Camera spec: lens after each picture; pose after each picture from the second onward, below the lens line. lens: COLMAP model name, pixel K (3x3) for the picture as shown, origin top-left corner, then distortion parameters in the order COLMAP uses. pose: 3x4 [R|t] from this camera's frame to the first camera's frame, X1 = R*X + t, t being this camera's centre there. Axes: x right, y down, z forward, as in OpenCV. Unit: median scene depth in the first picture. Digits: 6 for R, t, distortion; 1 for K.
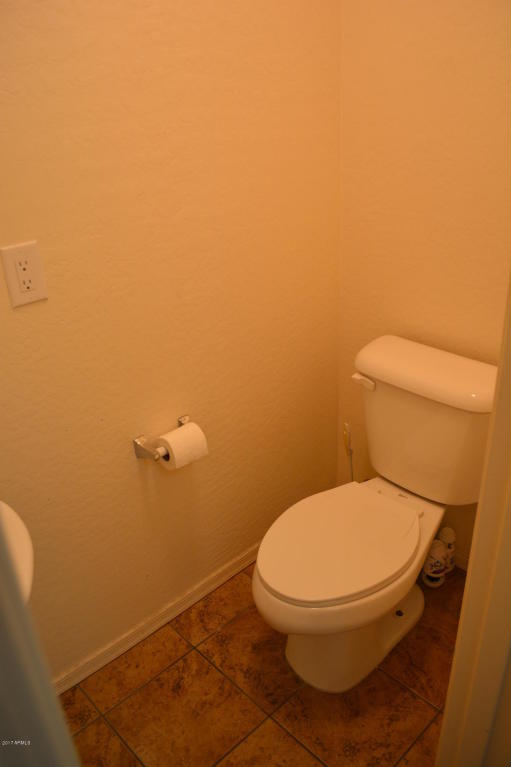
lens RADIAL K [[603.0, 0, 254.6], [0, 603.0, 381.5], [0, 0, 1]] dist [-0.081992, 0.008012]
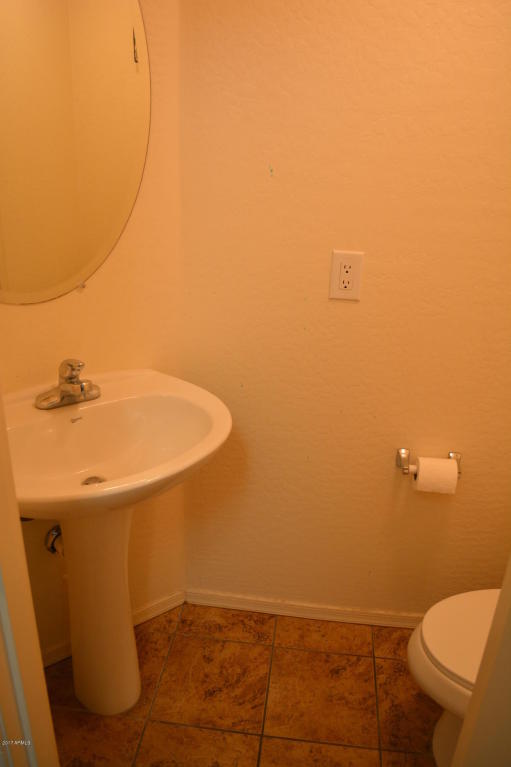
lens RADIAL K [[603.0, 0, 252.1], [0, 603.0, 384.1], [0, 0, 1]] dist [-0.081992, 0.008012]
pose [[0.625712, 0.358590, -0.692747, 0.343809], [-0.387119, 0.913745, 0.123327, -0.041987], [0.677218, 0.191008, 0.710557, 0.018909]]
